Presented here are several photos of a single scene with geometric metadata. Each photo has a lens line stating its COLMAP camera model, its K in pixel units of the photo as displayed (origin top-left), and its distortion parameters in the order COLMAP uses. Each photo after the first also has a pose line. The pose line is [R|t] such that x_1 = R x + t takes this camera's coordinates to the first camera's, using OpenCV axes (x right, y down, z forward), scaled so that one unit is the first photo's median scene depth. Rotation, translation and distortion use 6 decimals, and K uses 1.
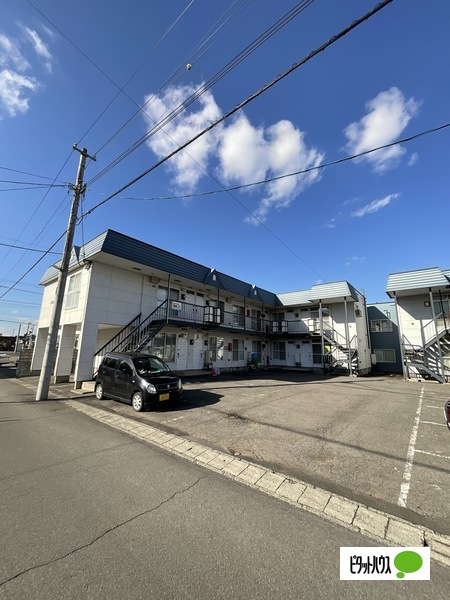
lens RADIAL K [[245.0, 0, 225.0], [0, 245.0, 300.0], [0, 0, 1]] dist [-0.000233, -0.011830]
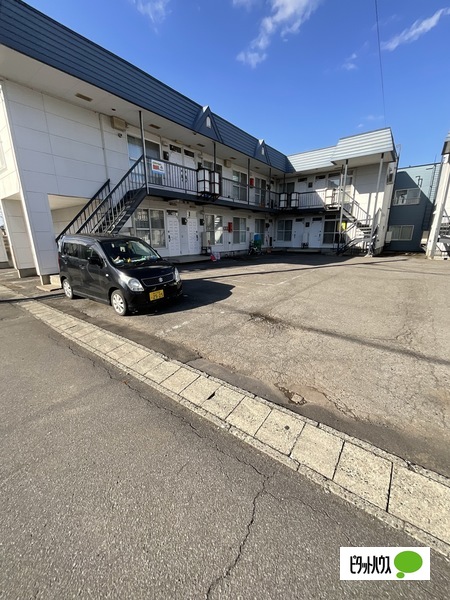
lens RADIAL K [[245.0, 0, 225.0], [0, 245.0, 300.0], [0, 0, 1]] dist [-0.000233, -0.011830]
pose [[0.998906, -0.038904, 0.025959, -0.035829], [0.023215, 0.894275, 0.446916, 0.050817], [-0.040601, -0.445825, 0.894199, 0.179159]]
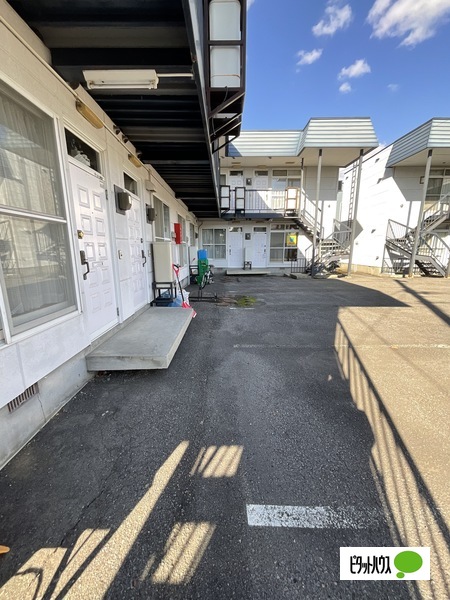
lens RADIAL K [[245.0, 0, 225.0], [0, 245.0, 300.0], [0, 0, 1]] dist [-0.000233, -0.011830]
pose [[0.781780, -0.151151, 0.604957, -0.217406], [-0.106775, 0.923396, 0.368698, 0.170304], [-0.614344, -0.352836, 0.705754, 0.792208]]
